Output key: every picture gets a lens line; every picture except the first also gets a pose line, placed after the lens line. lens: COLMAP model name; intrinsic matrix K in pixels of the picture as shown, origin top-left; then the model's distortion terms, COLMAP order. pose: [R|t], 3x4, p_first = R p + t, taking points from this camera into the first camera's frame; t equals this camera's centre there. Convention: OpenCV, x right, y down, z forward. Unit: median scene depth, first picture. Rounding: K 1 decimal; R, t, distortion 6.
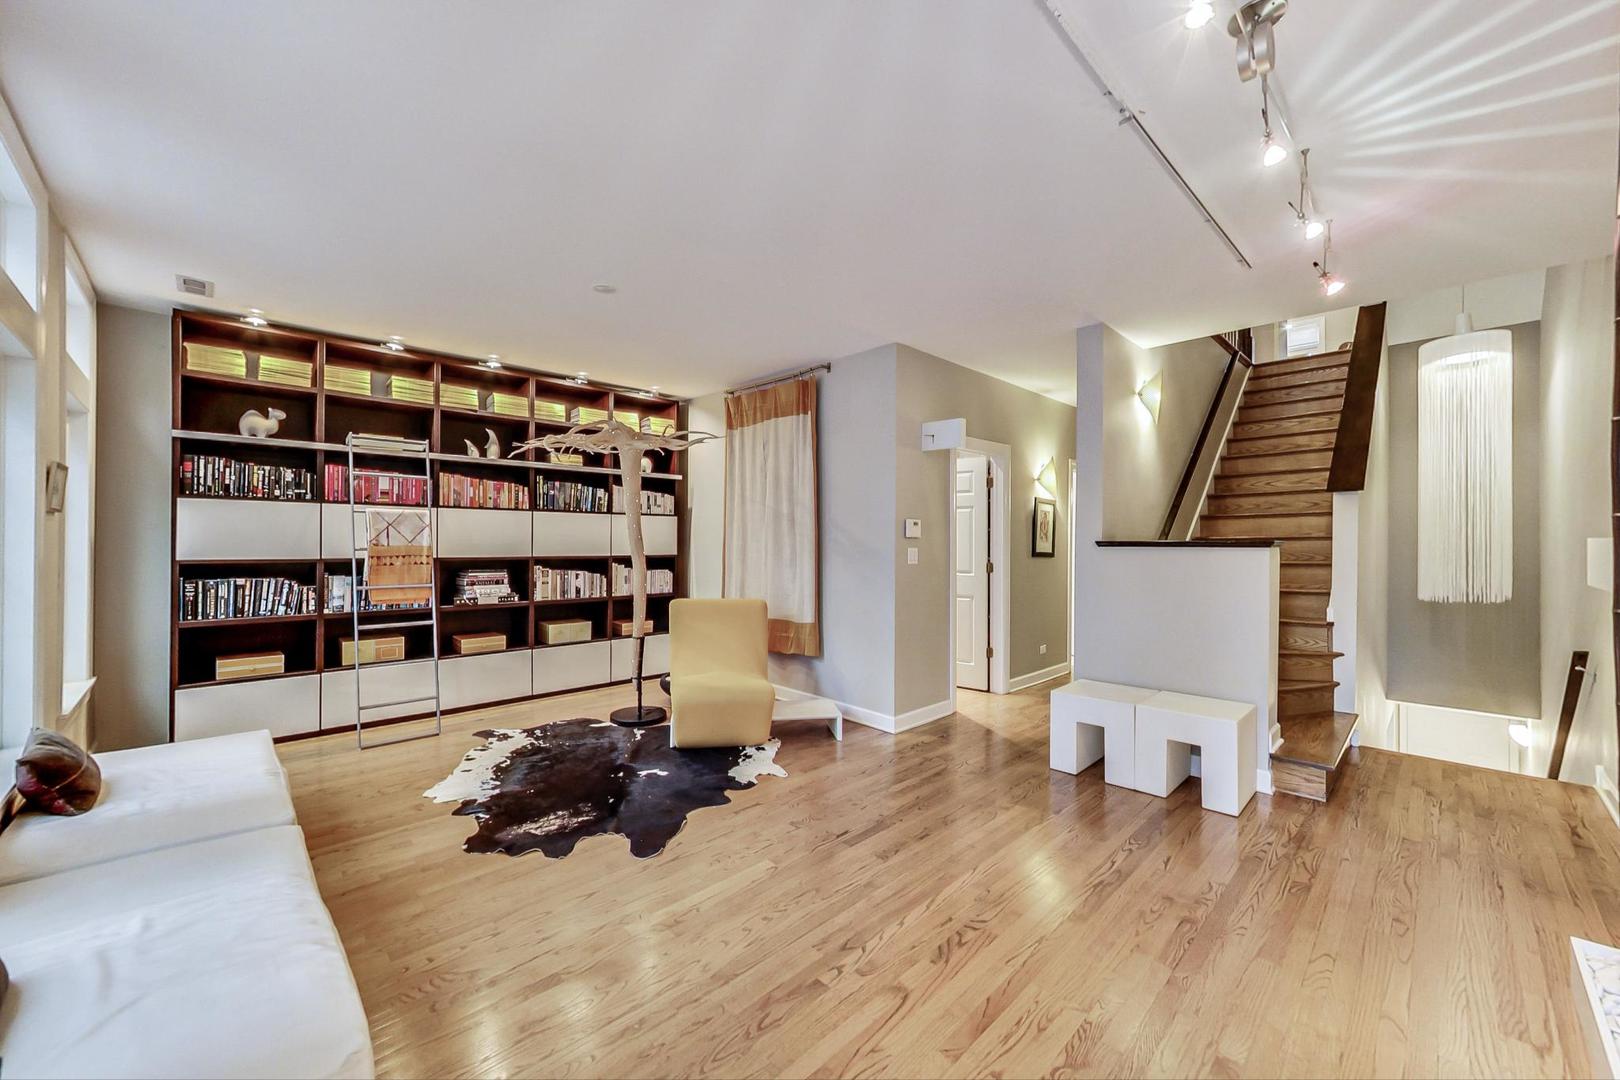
lens RADIAL K [[628.5, 0, 810.0], [0, 628.5, 540.0], [0, 0, 1]] dist [0.000801, 0.000015]
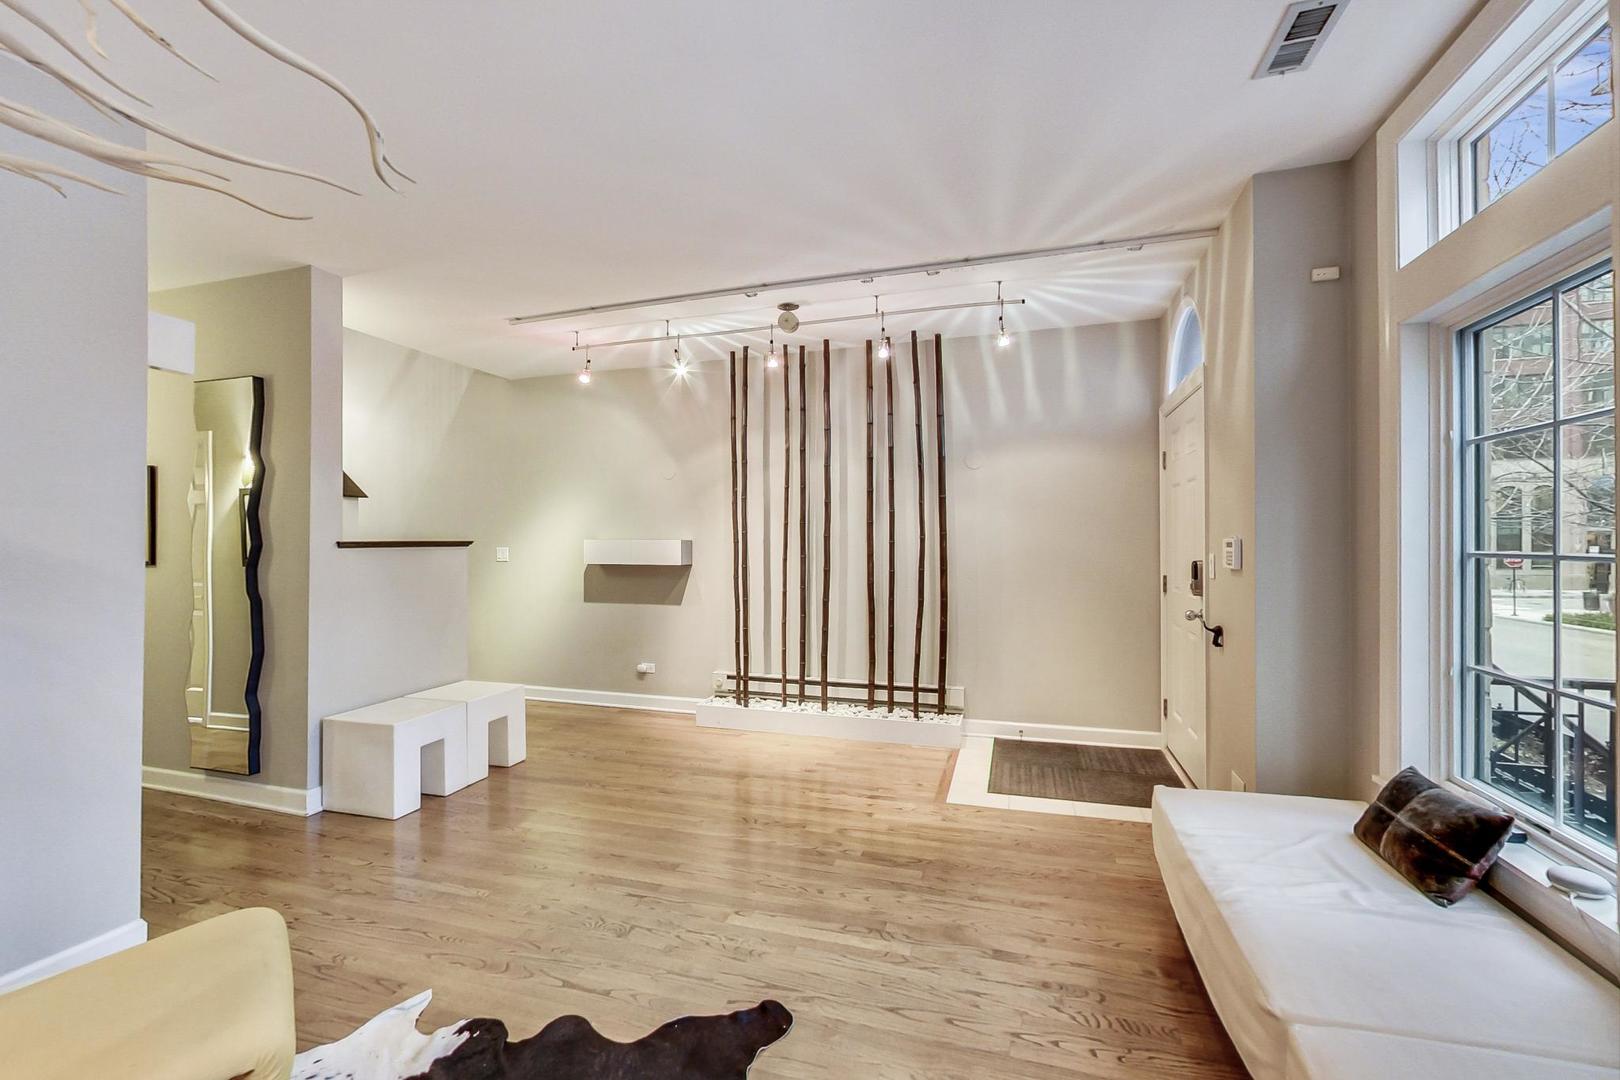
lens RADIAL K [[628.5, 0, 810.0], [0, 628.5, 540.0], [0, 0, 1]] dist [0.000801, 0.000015]
pose [[-0.459344, 0.000673, 0.888258, -0.917123], [-0.001643, 0.999997, -0.001607, -0.010288], [-0.888257, -0.002198, -0.459342, 1.344396]]
